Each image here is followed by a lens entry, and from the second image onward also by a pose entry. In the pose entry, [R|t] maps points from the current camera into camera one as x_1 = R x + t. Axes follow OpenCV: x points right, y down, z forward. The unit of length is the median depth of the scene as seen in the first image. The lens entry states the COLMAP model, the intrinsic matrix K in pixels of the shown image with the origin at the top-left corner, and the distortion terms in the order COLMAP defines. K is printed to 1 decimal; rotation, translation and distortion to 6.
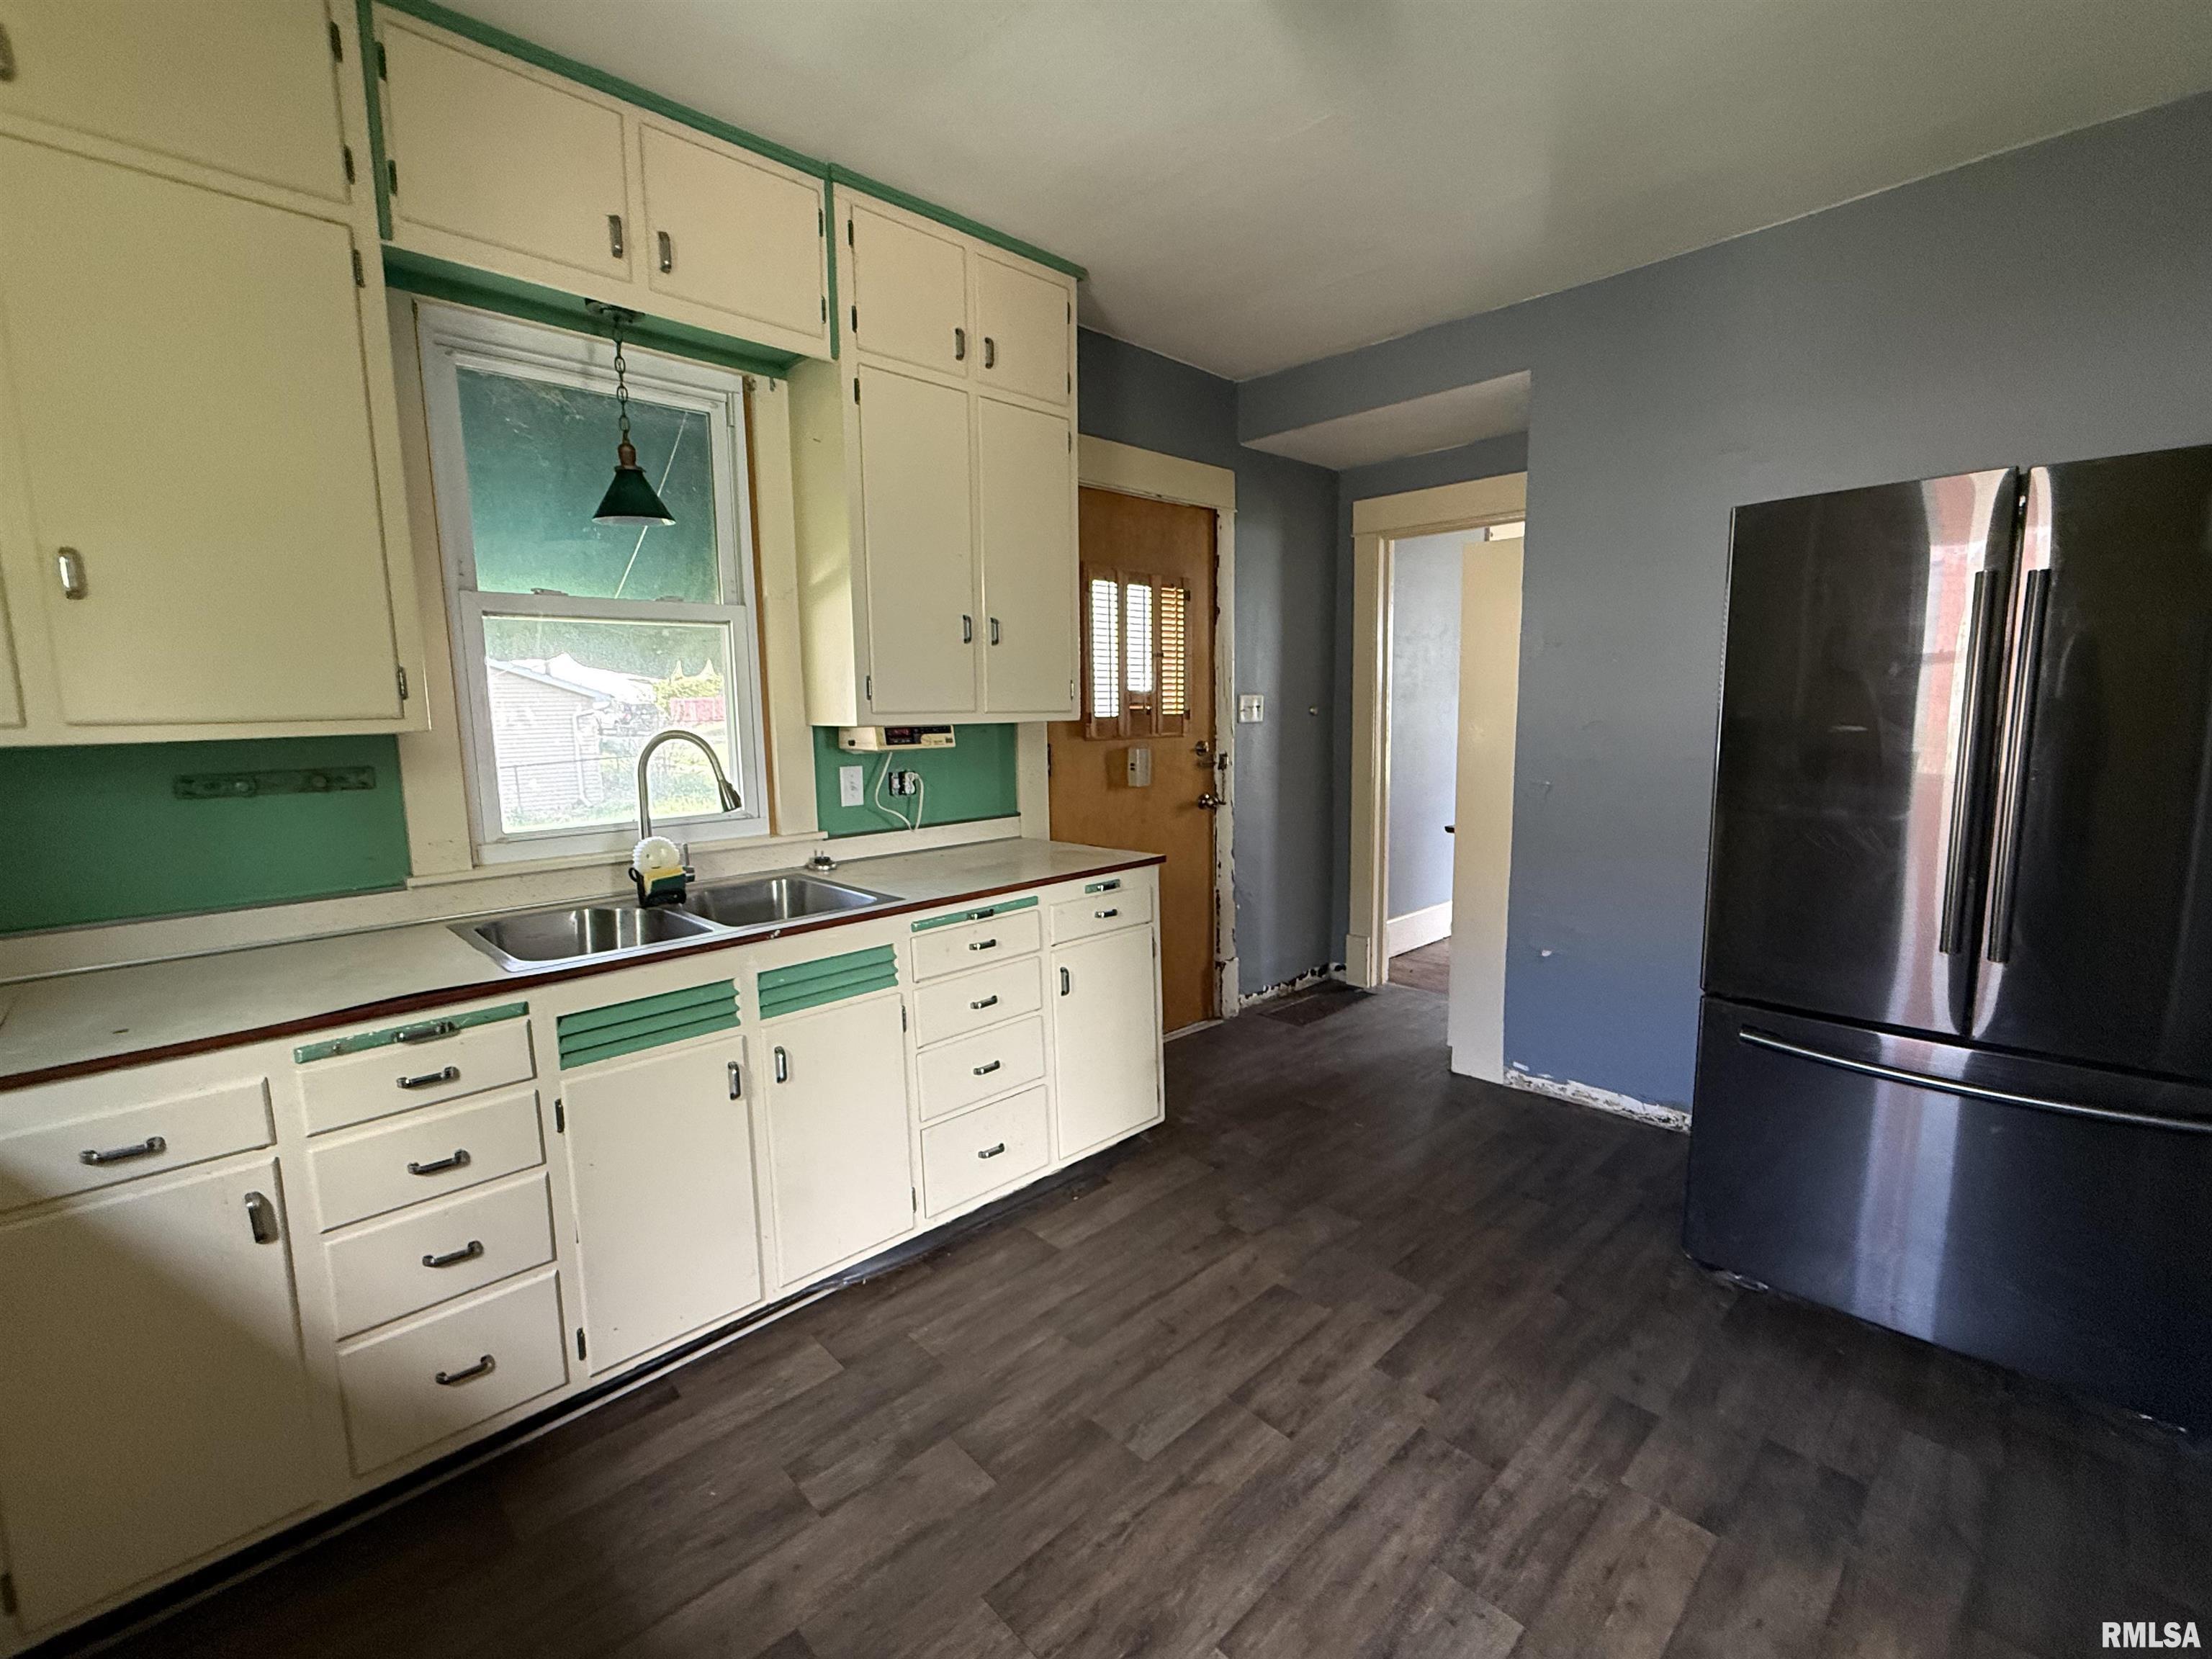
lens RADIAL K [[959.4, 0, 1106.4], [0, 959.4, 830.6], [0, 0, 1]] dist [-0.004011, 0.001093]
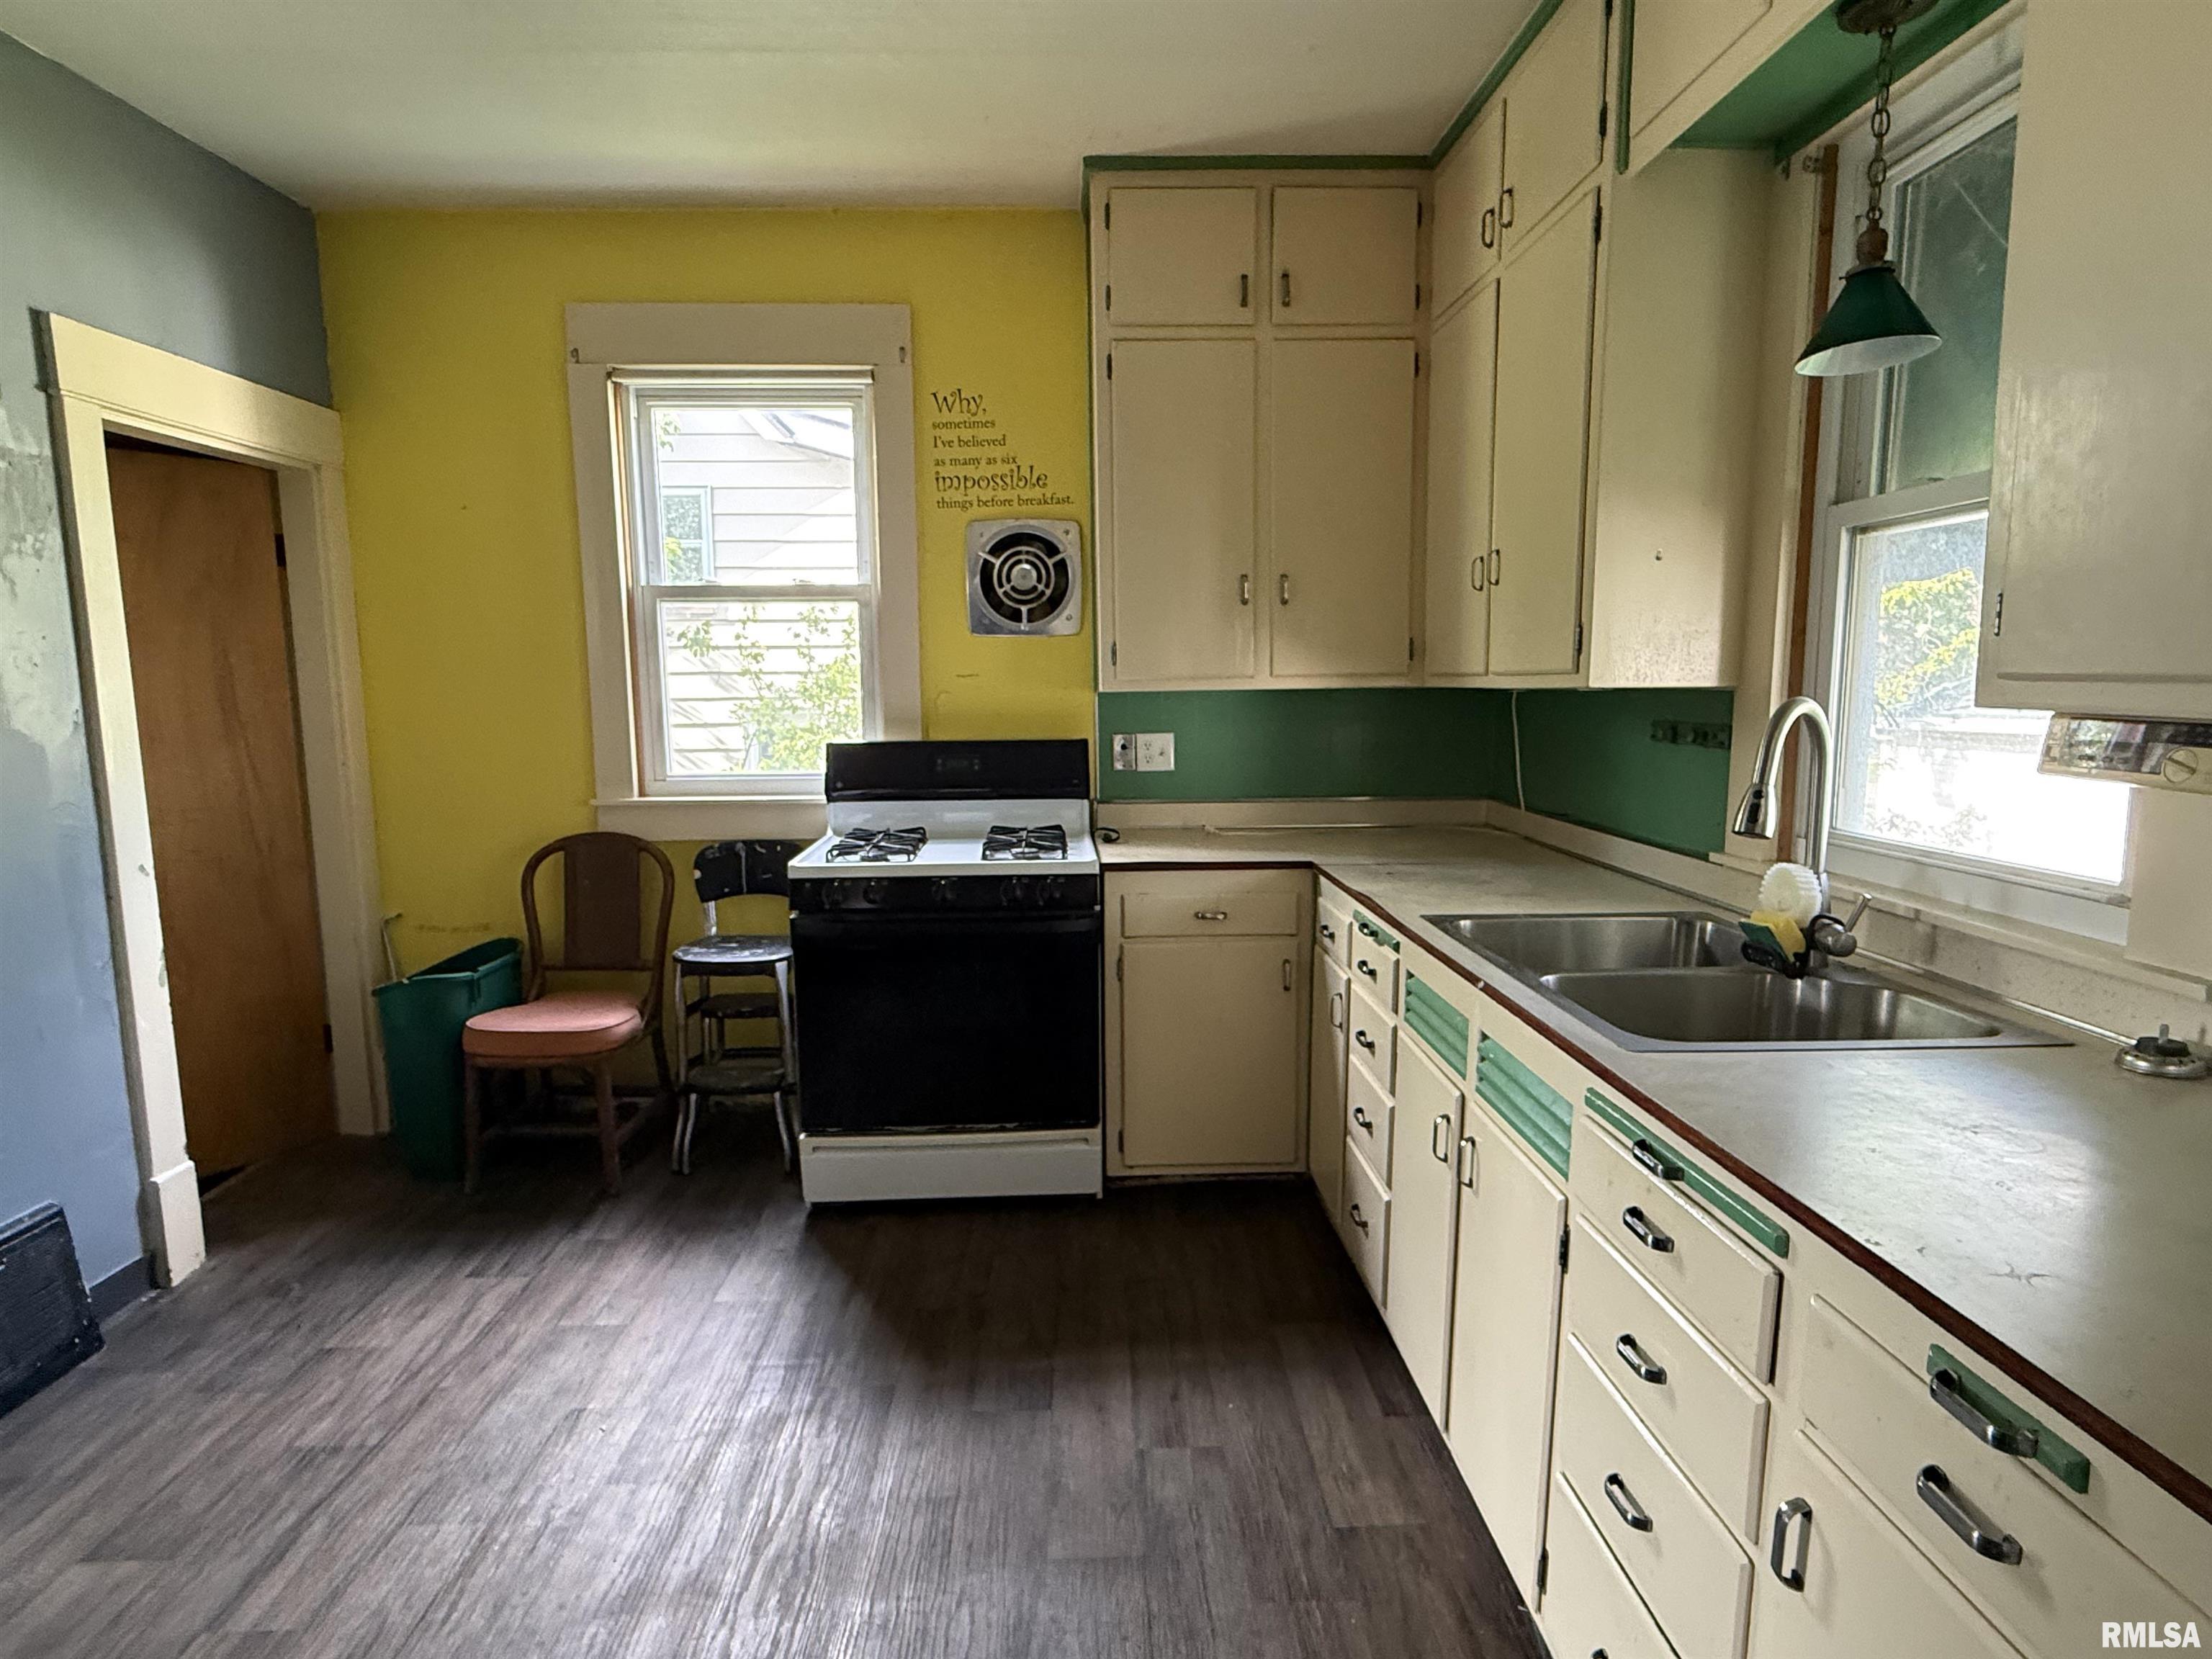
lens RADIAL K [[1158.5, 0, 1109.6], [0, 1158.5, 832.2], [0, 0, 1]] dist [-0.001371, -0.000115]
pose [[-0.665964, 0.117298, -0.736705, 0.418390], [-0.082521, 0.969916, 0.229027, -0.160284], [0.741406, 0.213318, -0.636249, 1.198235]]
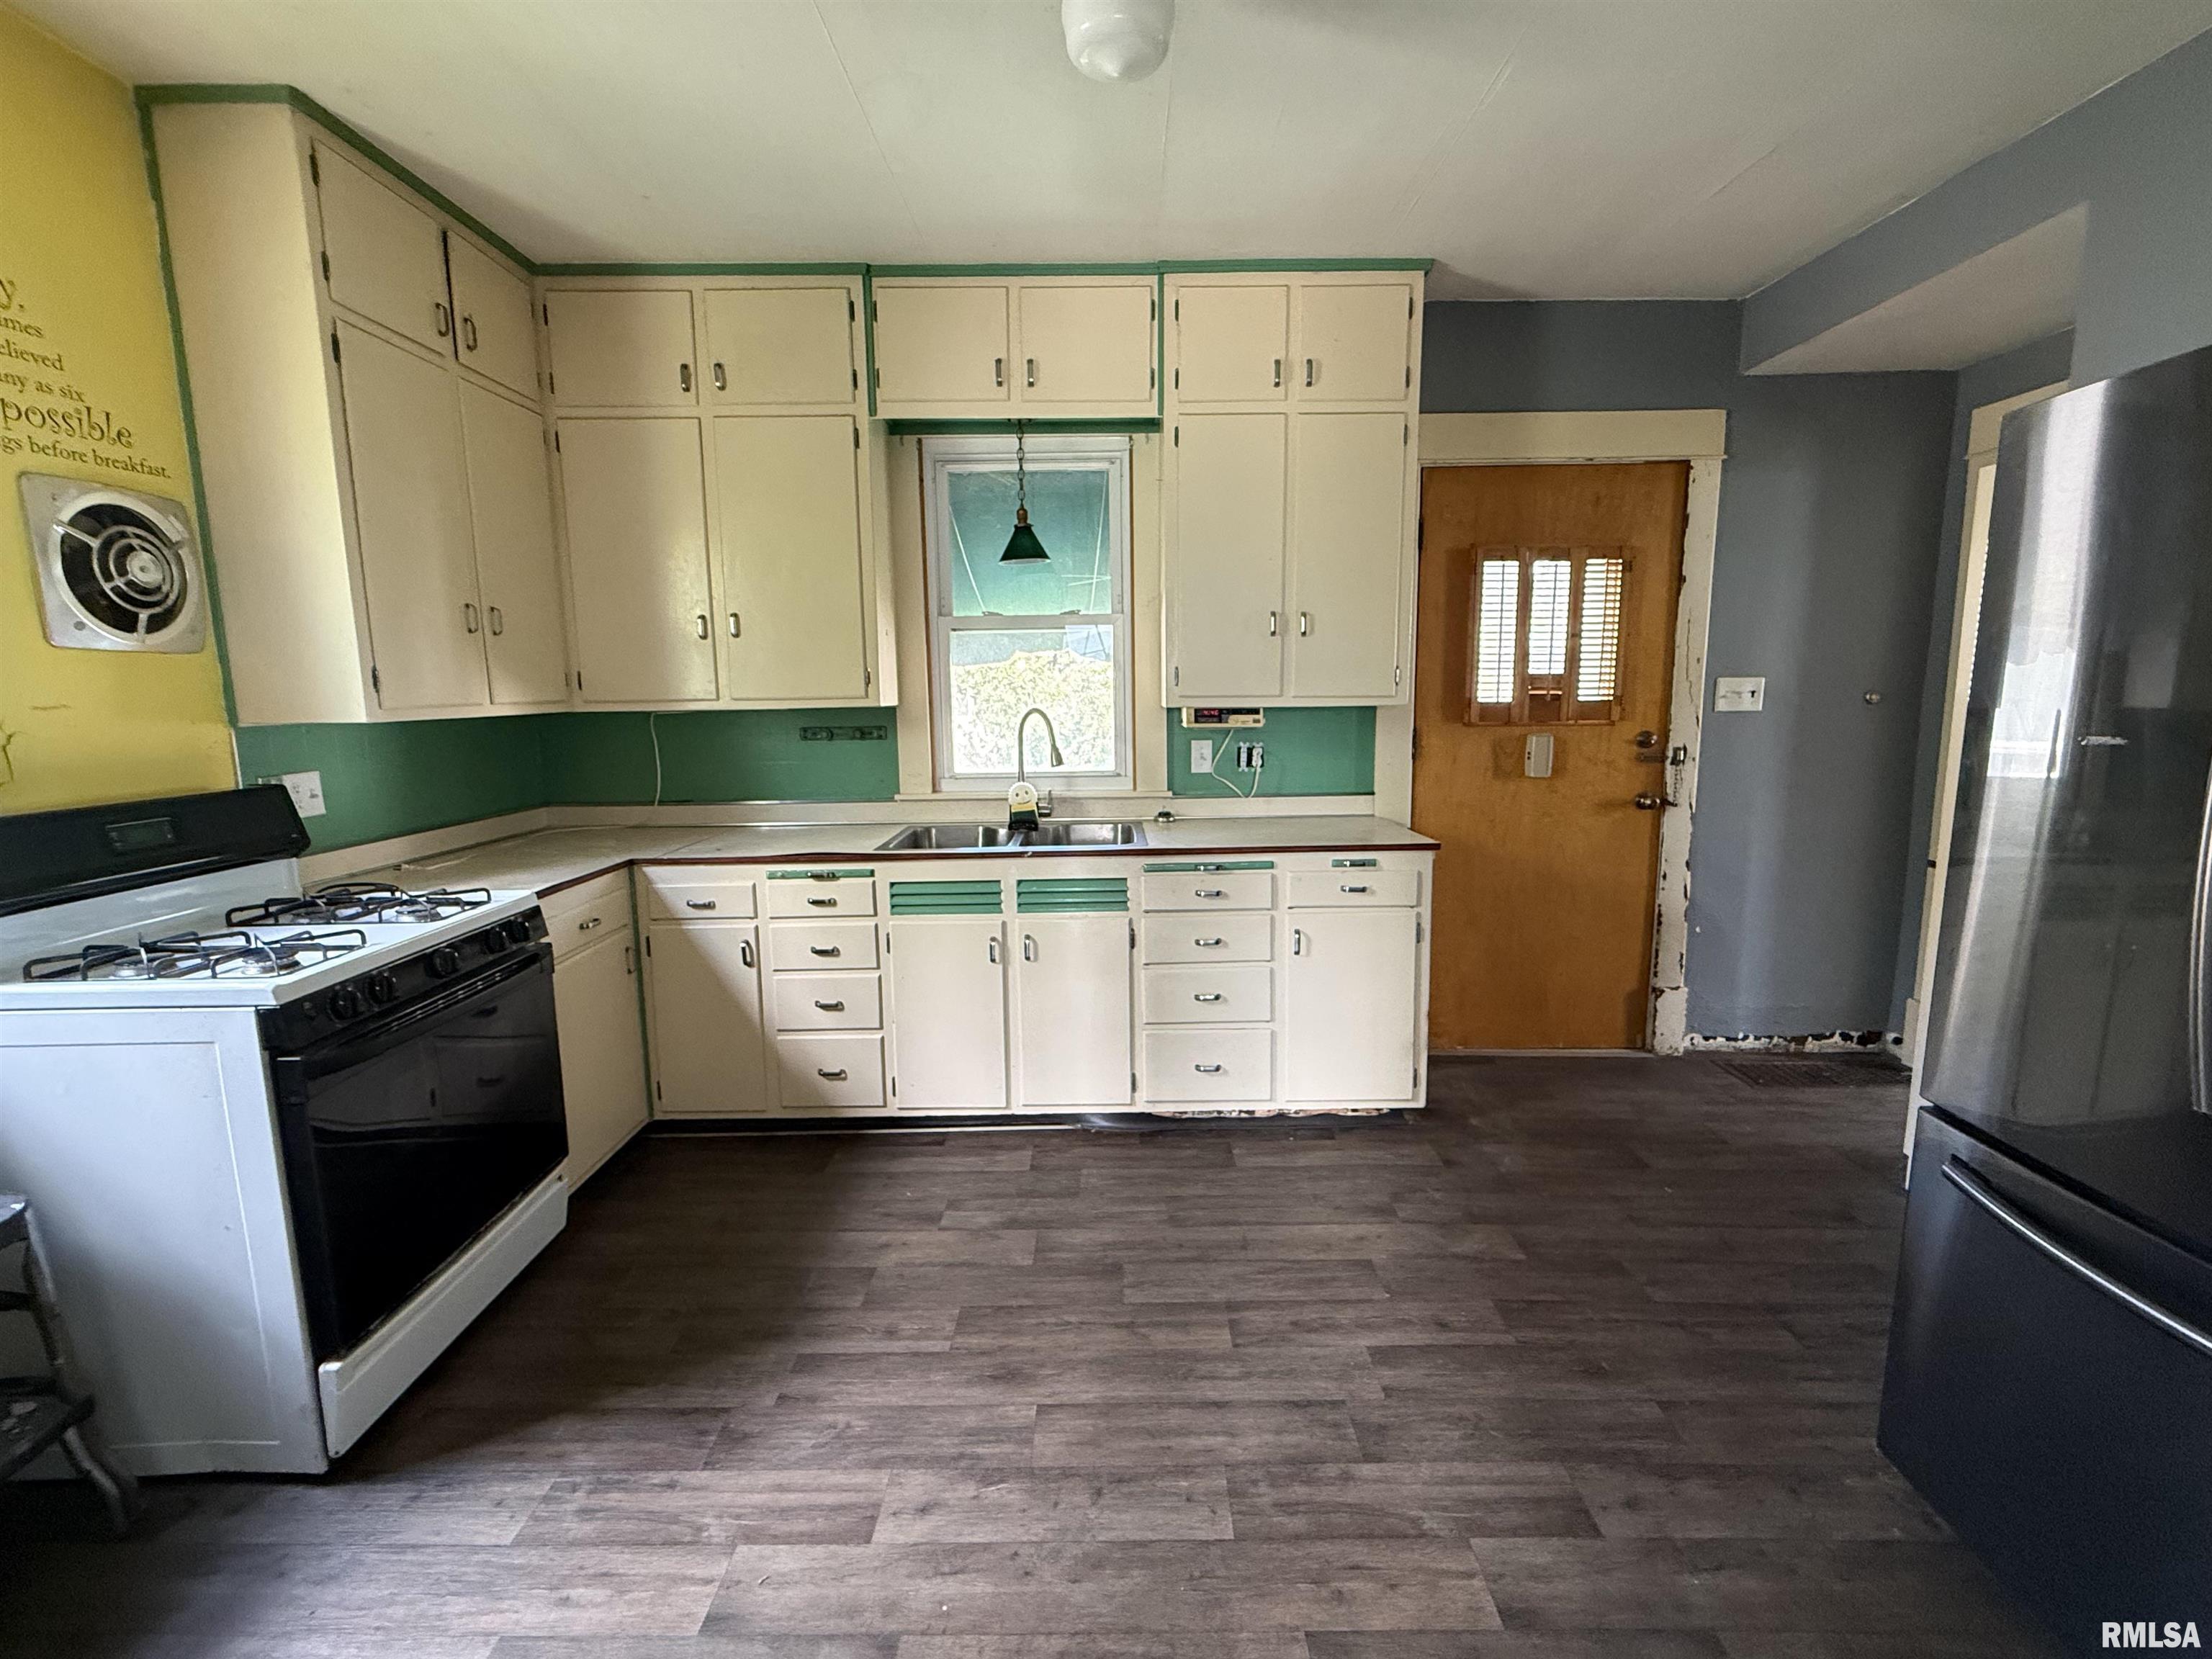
lens RADIAL K [[959.4, 0, 1103.8], [0, 959.4, 829.5], [0, 0, 1]] dist [-0.004011, 0.001093]
pose [[0.717212, 0.105837, -0.688771, 0.636217], [-0.090702, 0.994169, 0.058317, -0.018554], [0.690927, 0.020647, 0.722630, 0.053030]]
